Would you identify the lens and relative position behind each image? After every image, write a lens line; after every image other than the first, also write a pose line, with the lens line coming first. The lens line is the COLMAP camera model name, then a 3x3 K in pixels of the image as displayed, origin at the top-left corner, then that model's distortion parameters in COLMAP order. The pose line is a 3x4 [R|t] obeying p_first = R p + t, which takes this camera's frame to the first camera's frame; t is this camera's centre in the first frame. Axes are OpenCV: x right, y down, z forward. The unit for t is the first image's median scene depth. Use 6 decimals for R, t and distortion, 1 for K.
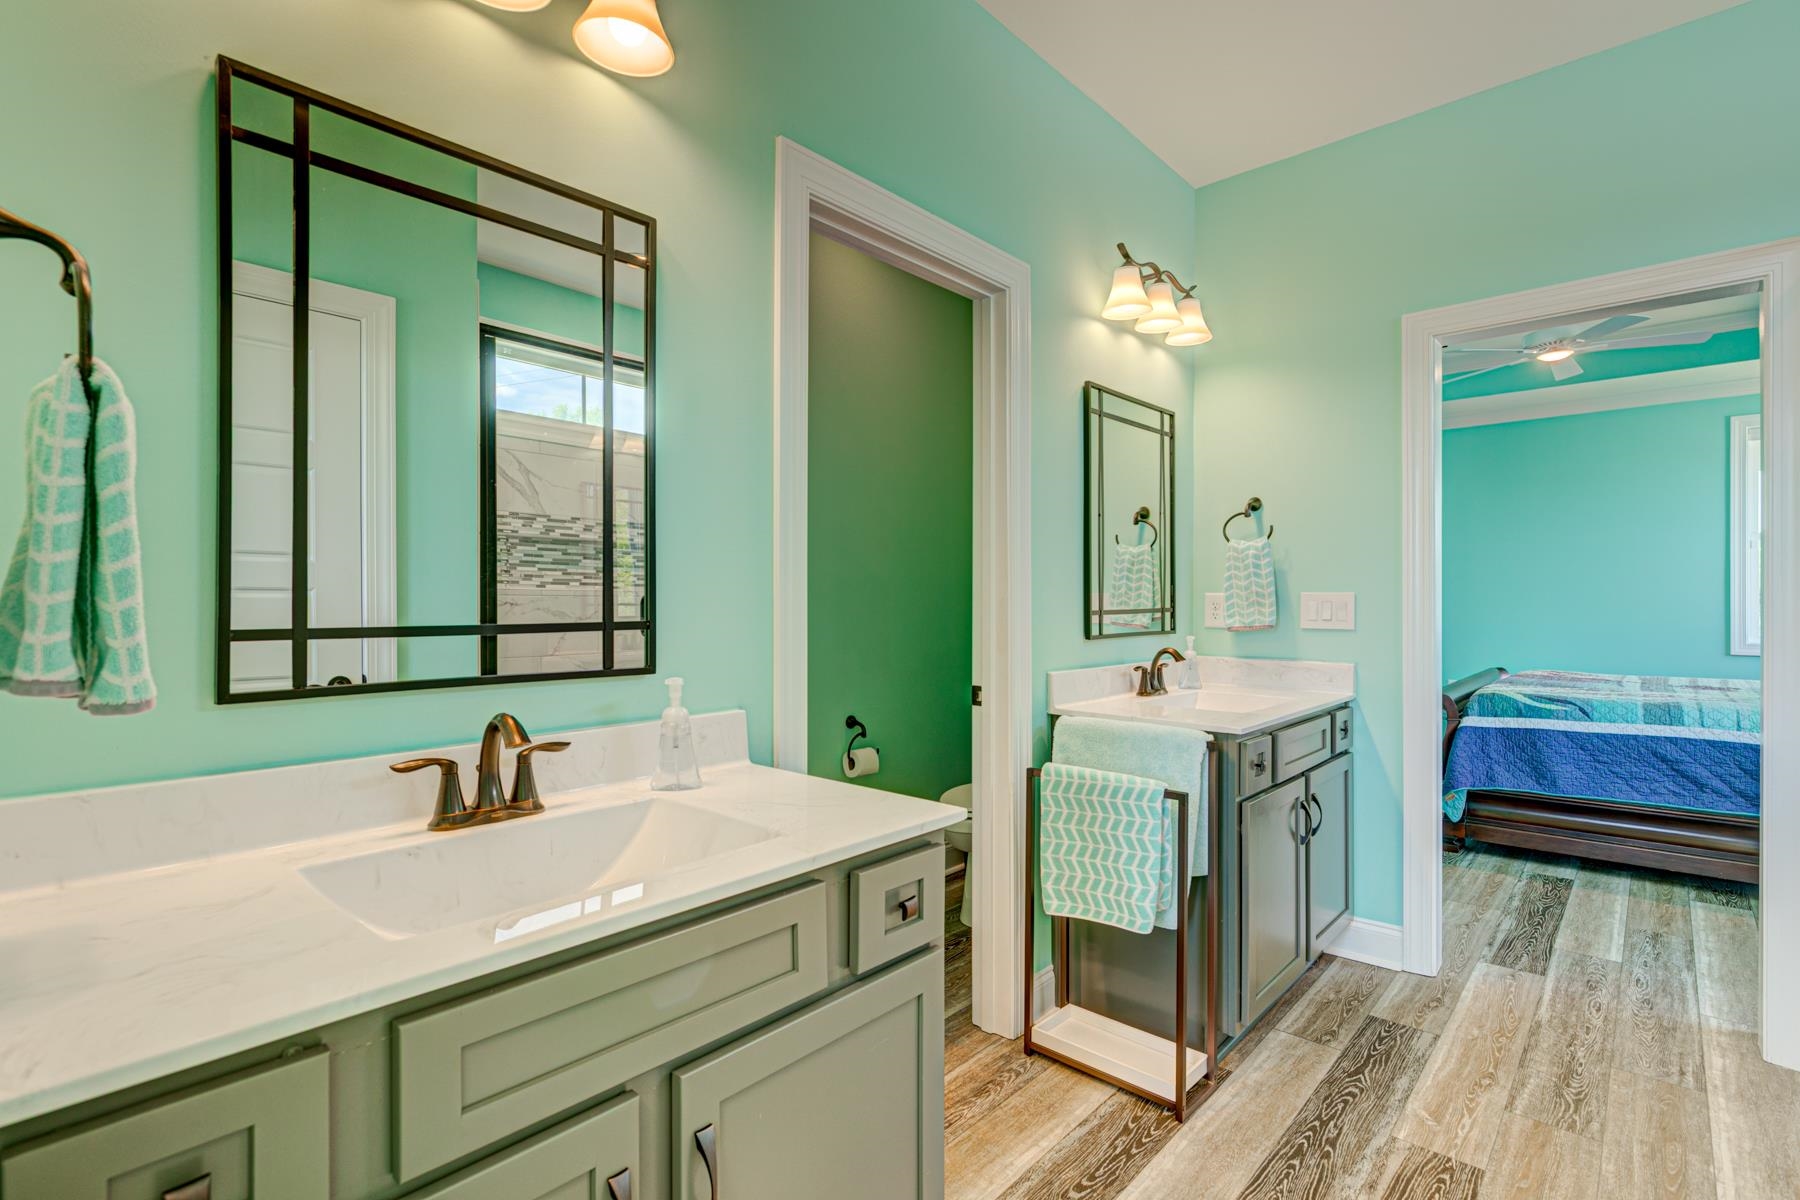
lens RADIAL K [[866.9, 0, 899.6], [0, 866.9, 602.2], [0, 0, 1]] dist [0.001360, 0.000436]
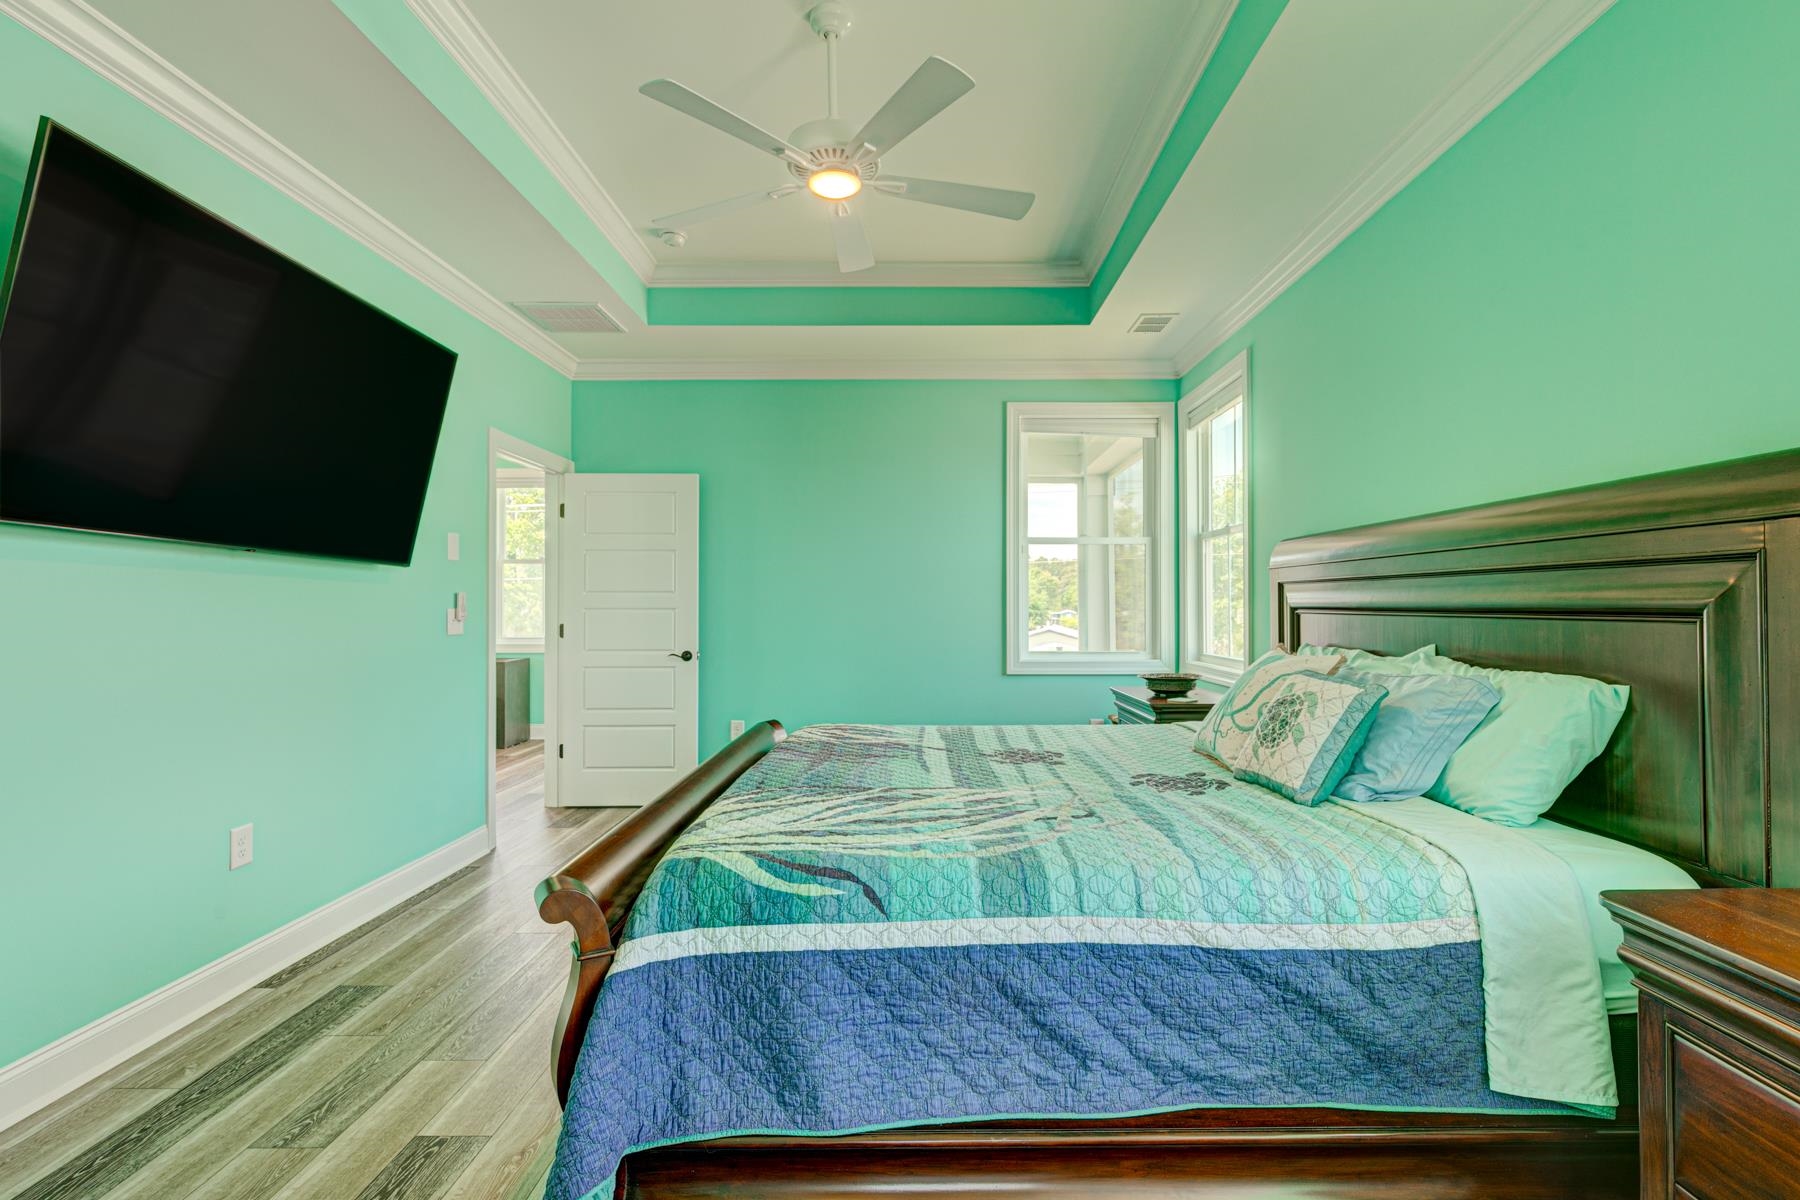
lens RADIAL K [[800.6, 0, 899.0], [0, 800.6, 595.2], [0, 0, 1]] dist [0.003277, 0.000700]
pose [[0.766807, 0.005662, 0.641853, 0.541362], [0.003561, 0.999908, -0.013075, -0.013895], [-0.641868, 0.012312, 0.766716, 0.683764]]
